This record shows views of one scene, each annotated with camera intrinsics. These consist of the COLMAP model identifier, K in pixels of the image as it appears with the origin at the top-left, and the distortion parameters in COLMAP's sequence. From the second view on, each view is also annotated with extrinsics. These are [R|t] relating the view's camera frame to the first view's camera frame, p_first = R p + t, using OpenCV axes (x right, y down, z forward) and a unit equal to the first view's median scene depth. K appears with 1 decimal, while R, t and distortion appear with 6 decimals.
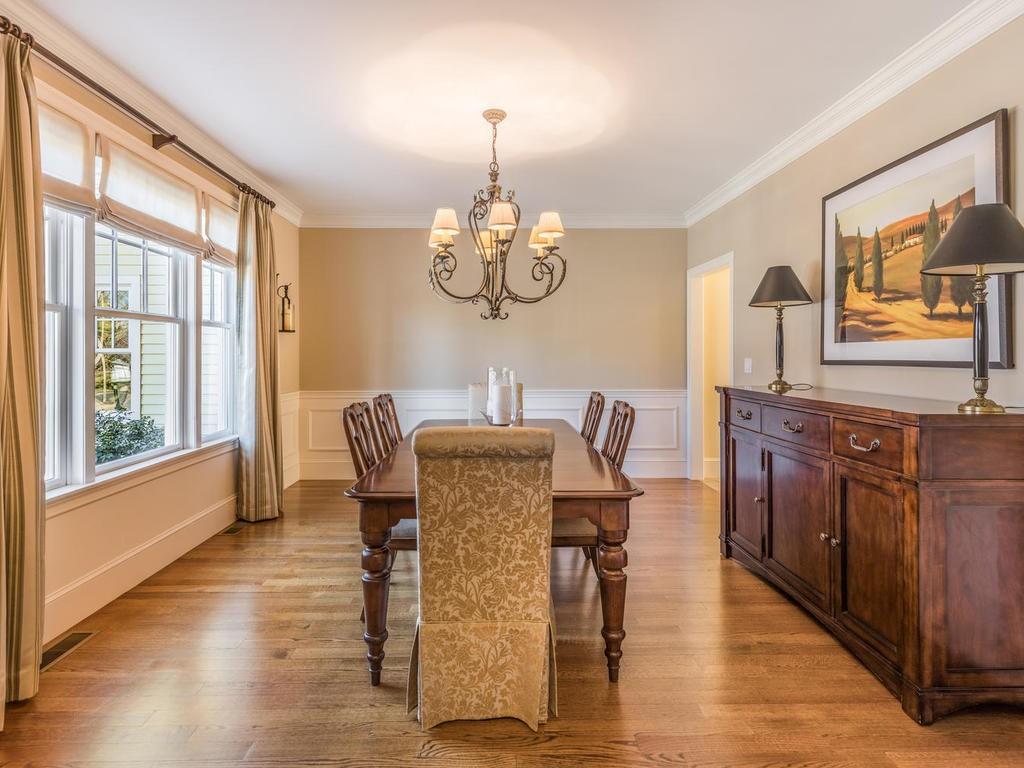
lens RADIAL K [[549.9, 0, 507.7], [0, 549.9, 352.4], [0, 0, 1]] dist [-0.000875, -0.000944]
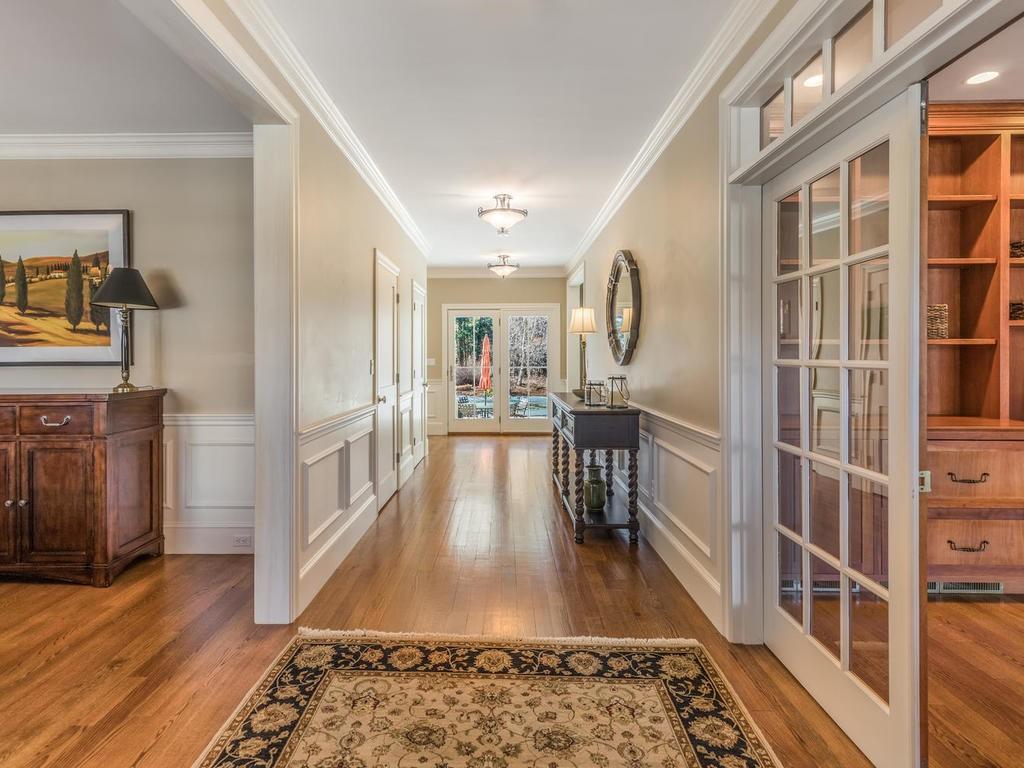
lens RADIAL K [[549.9, 0, 507.7], [0, 549.9, 352.4], [0, 0, 1]] dist [-0.000875, -0.000944]
pose [[0.012333, 0.005028, 0.999911, -0.686276], [0.001094, 0.999987, -0.005041, -0.000001], [-0.999923, 0.001156, 0.012328, -0.157108]]
